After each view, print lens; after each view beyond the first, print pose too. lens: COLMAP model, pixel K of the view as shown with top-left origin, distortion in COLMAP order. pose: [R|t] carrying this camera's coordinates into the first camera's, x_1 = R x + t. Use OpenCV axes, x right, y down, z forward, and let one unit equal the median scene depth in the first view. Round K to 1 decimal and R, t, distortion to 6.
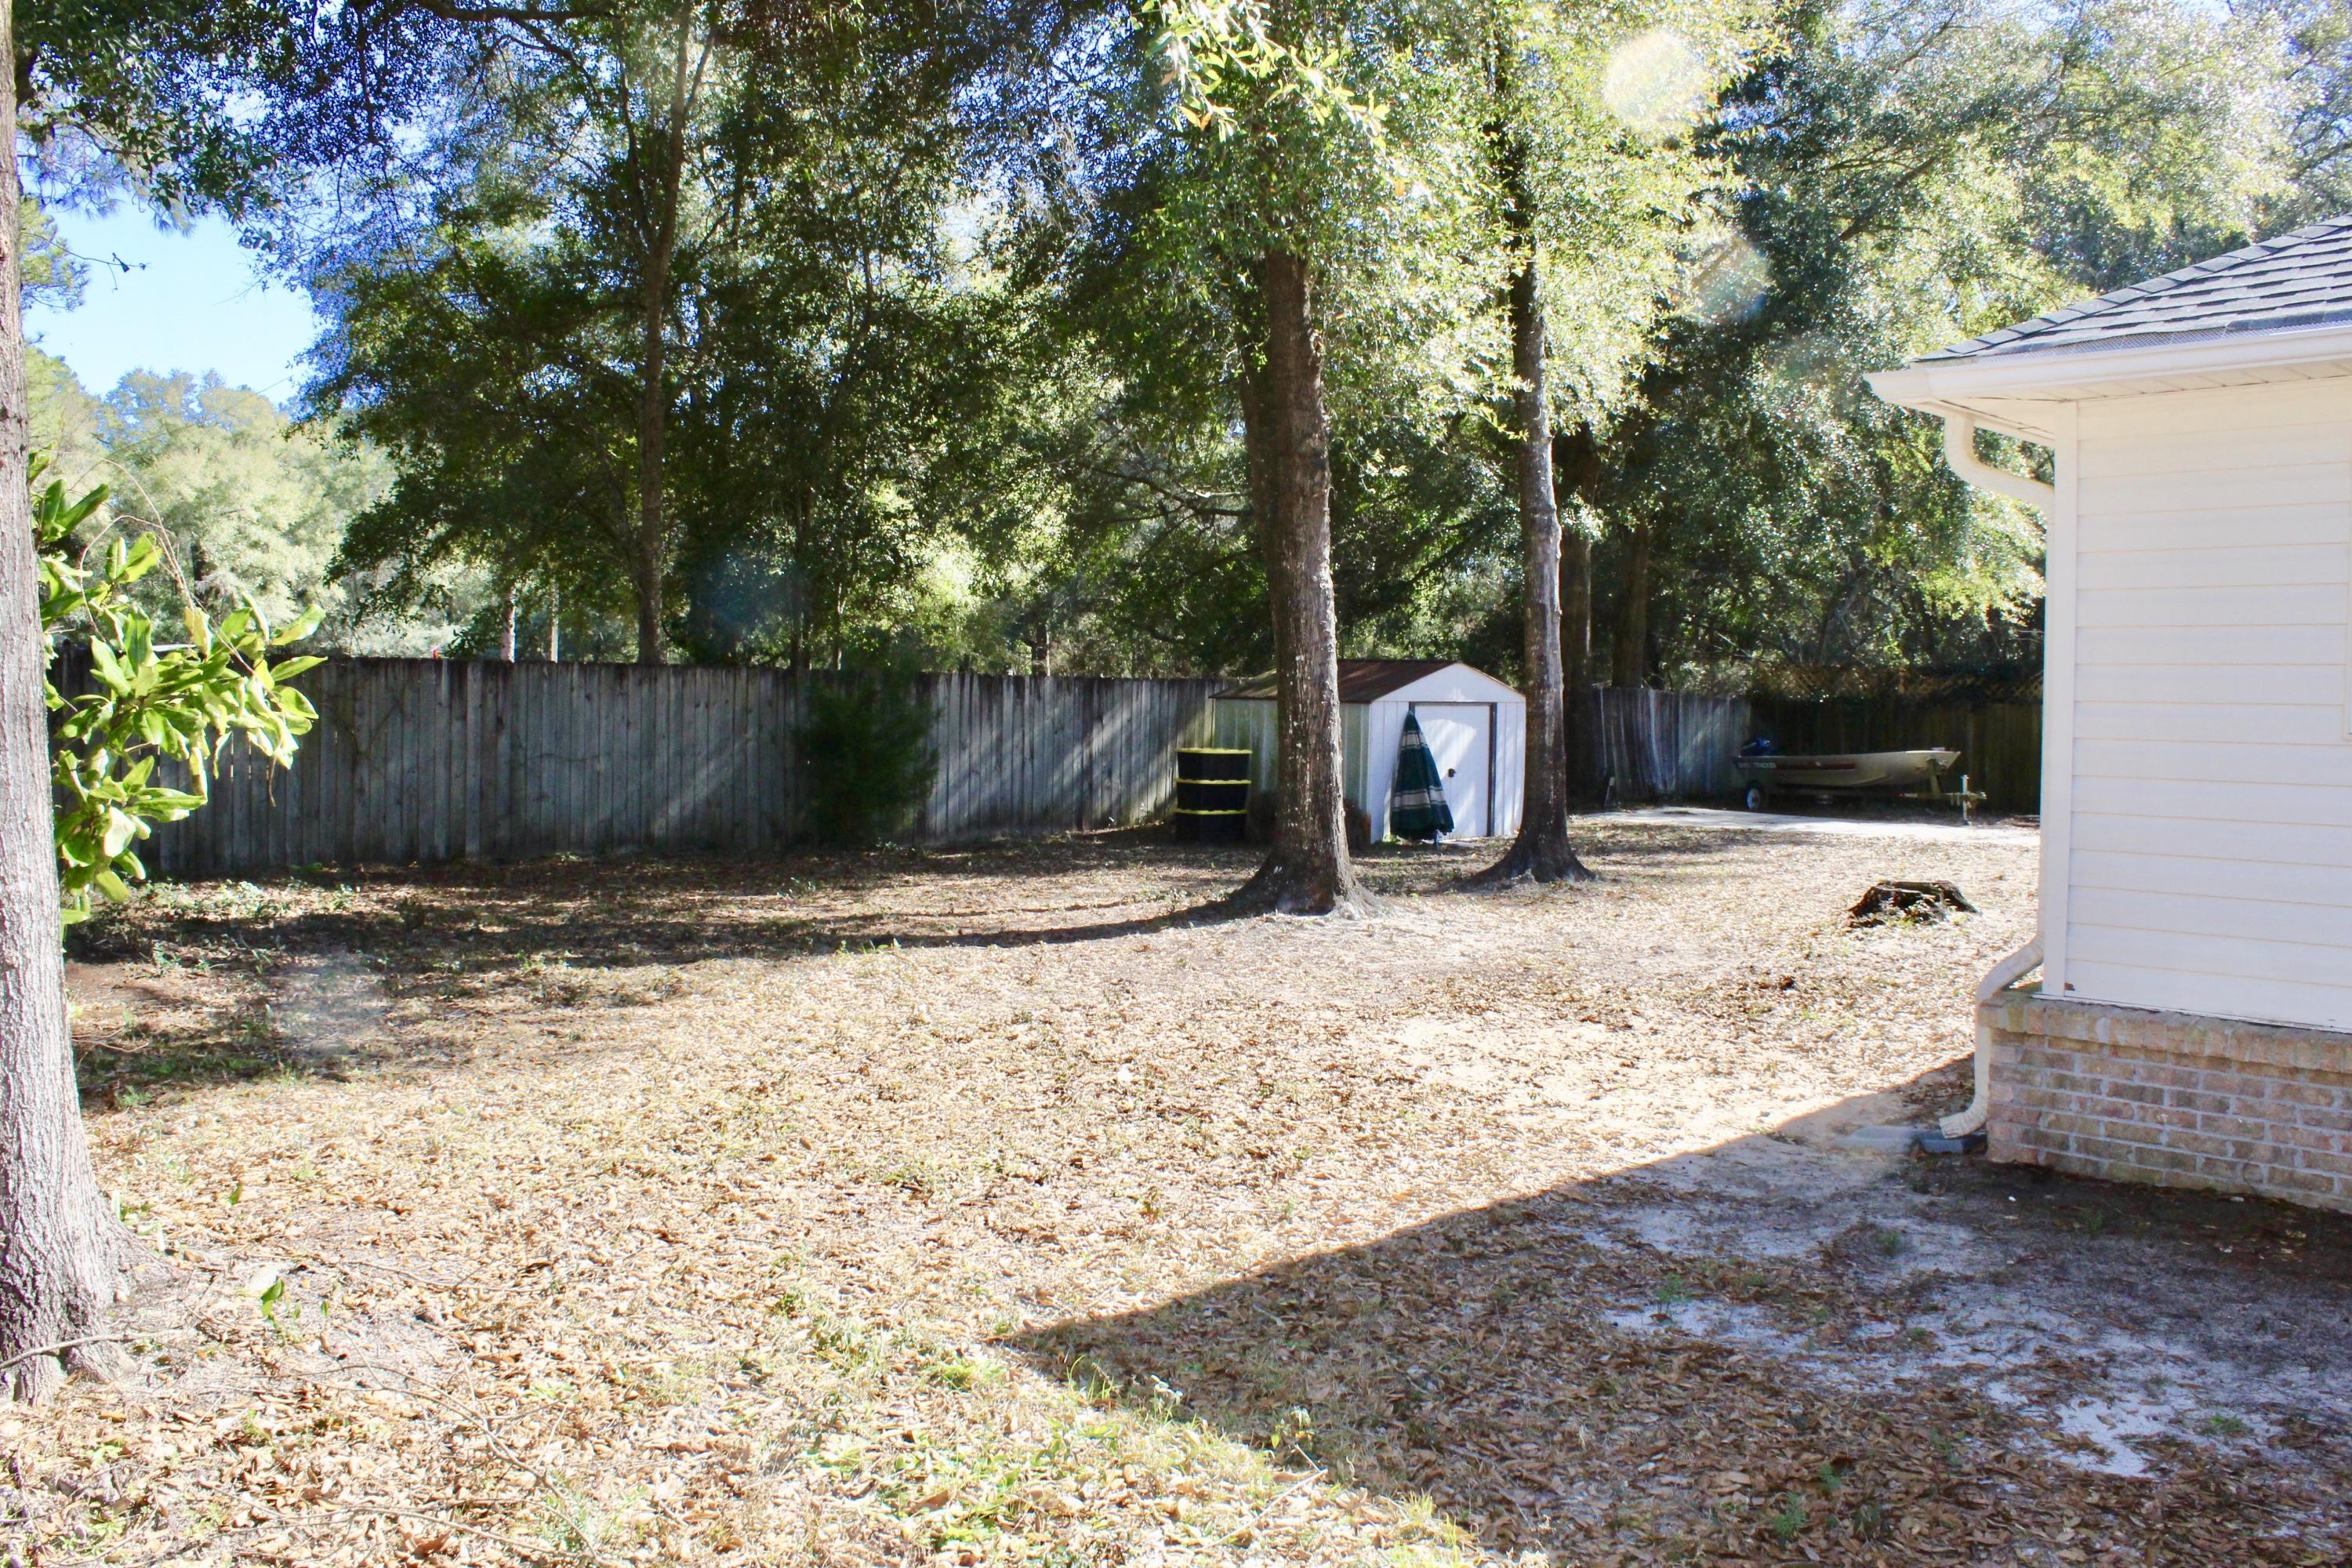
lens RADIAL K [[1973.4, 0, 1176.0], [0, 1973.4, 784.0], [0, 0, 1]] dist [-0.204836, 0.235287]
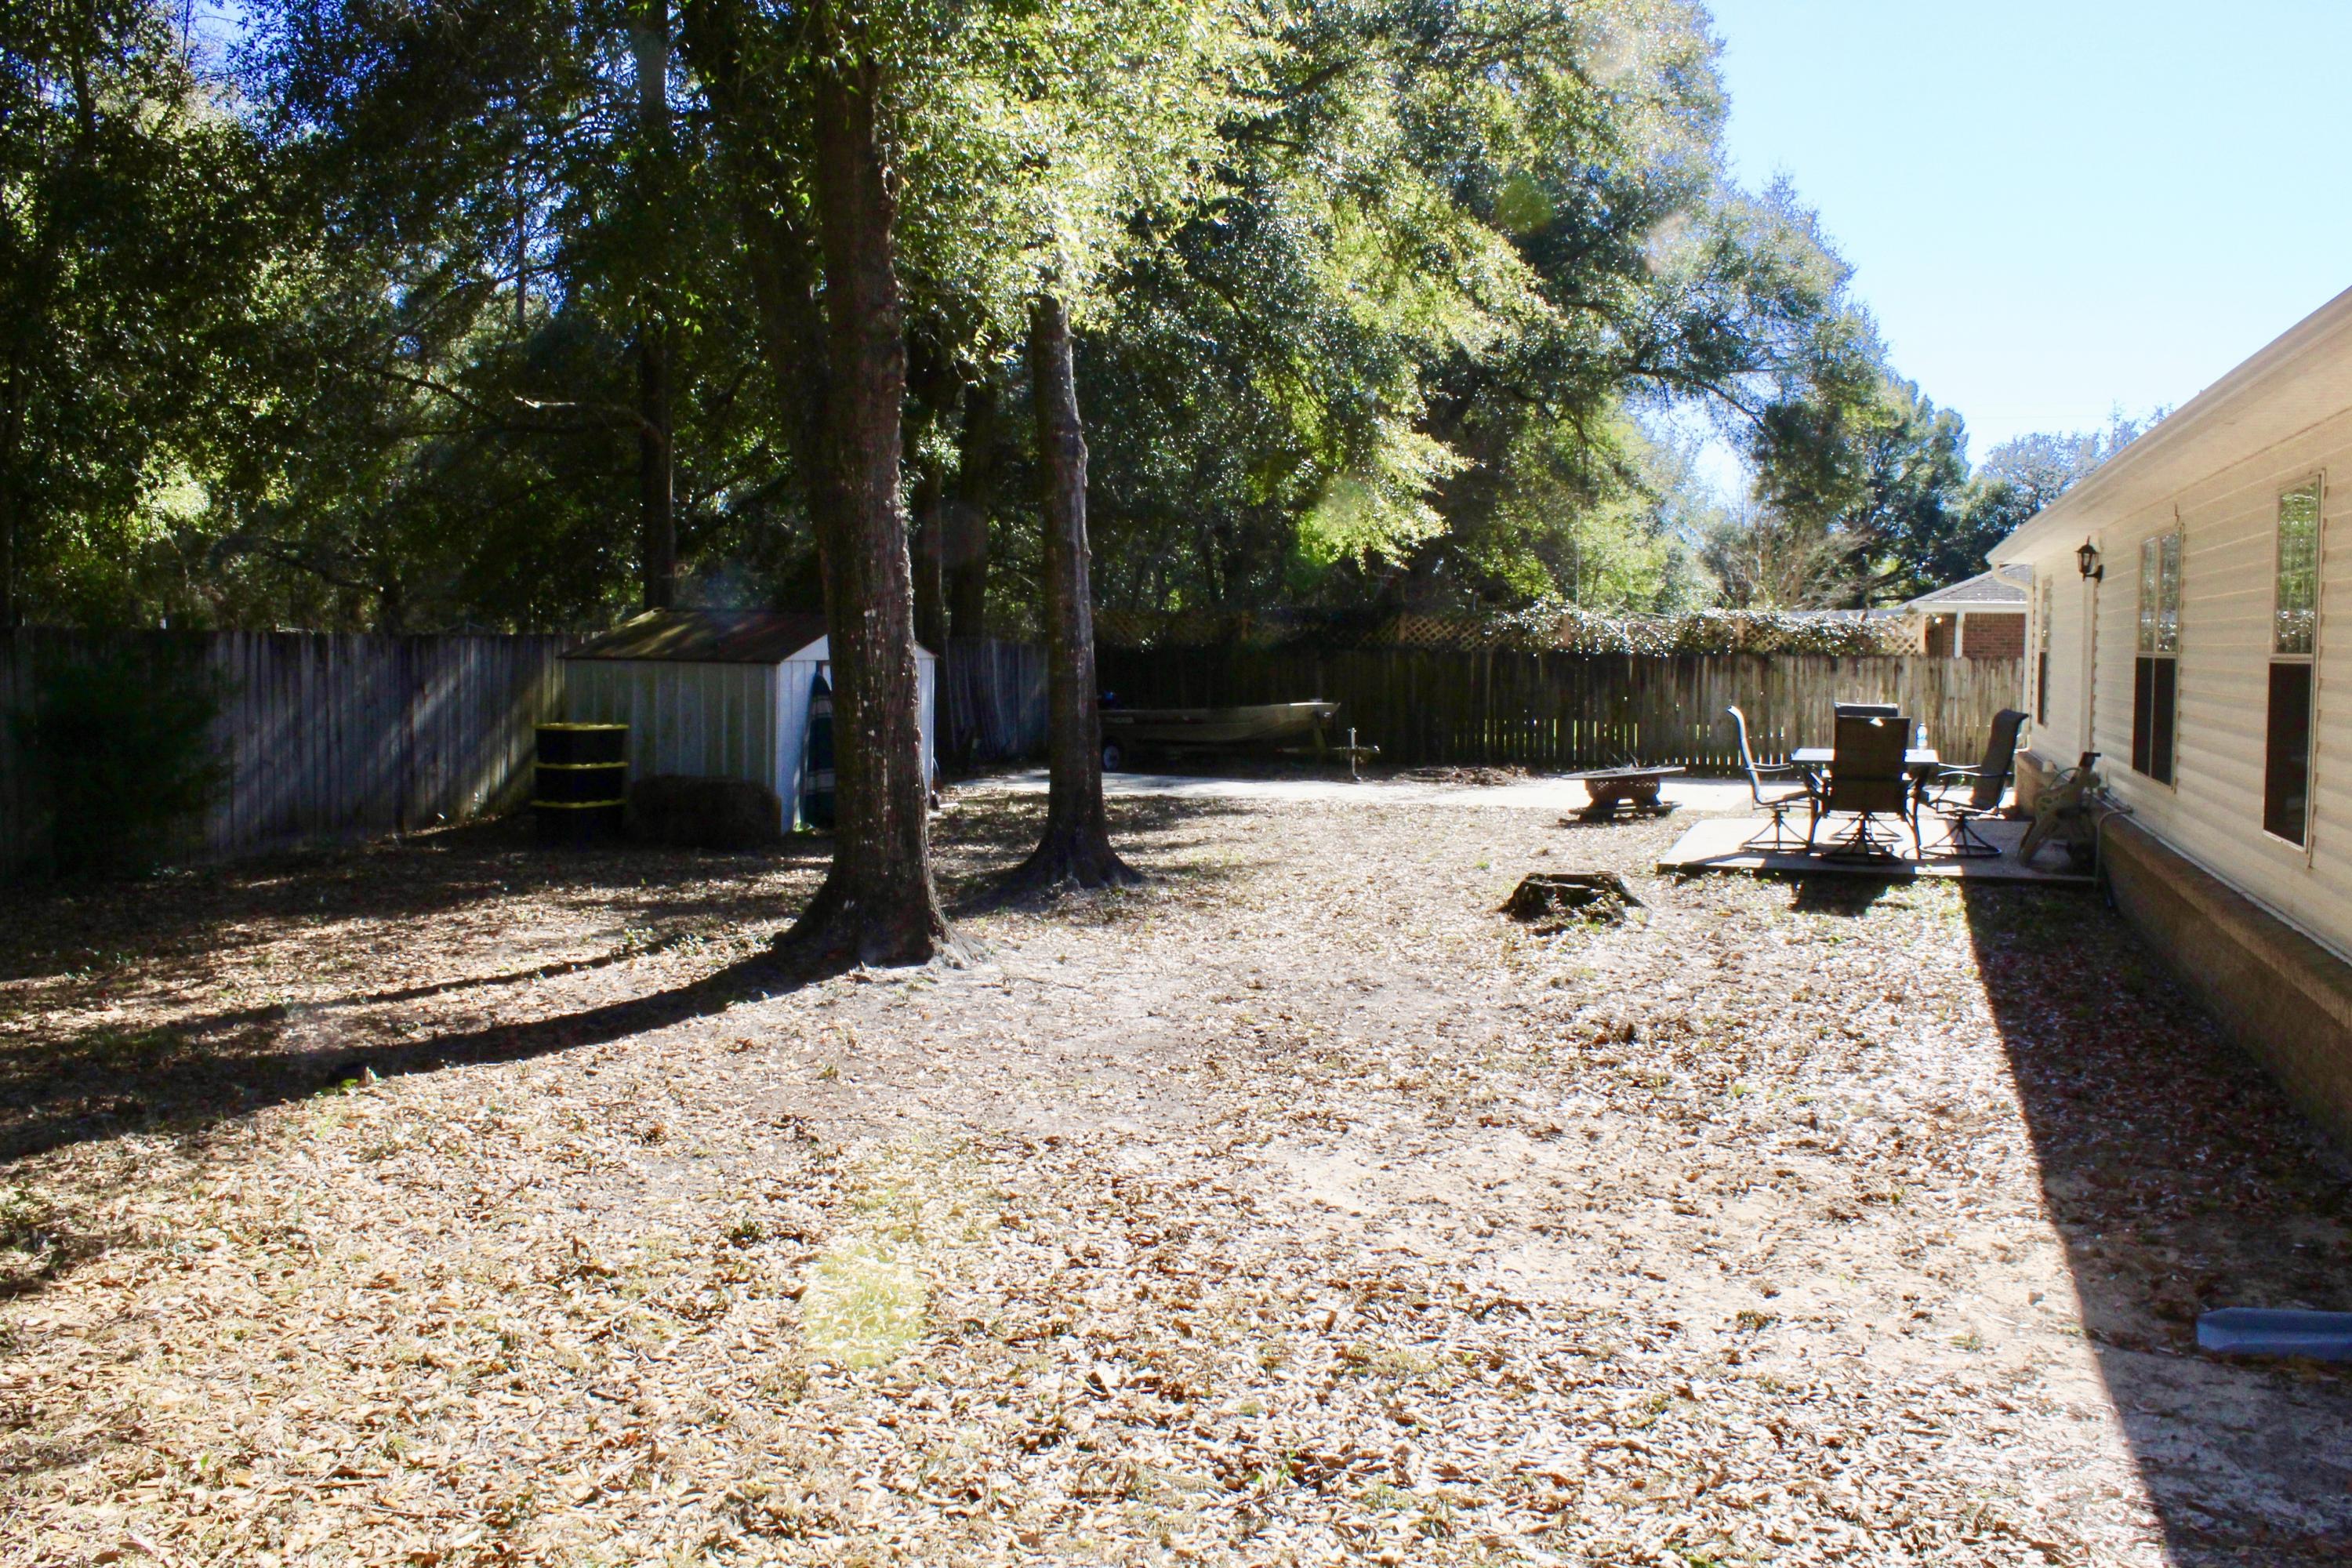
lens RADIAL K [[1973.4, 0, 1176.0], [0, 1973.4, 784.0], [0, 0, 1]] dist [-0.204836, 0.235287]
pose [[0.905780, -0.035161, 0.422287, -0.093636], [0.022303, 0.999126, 0.035352, -0.015754], [-0.423160, -0.022602, 0.905773, 0.191635]]
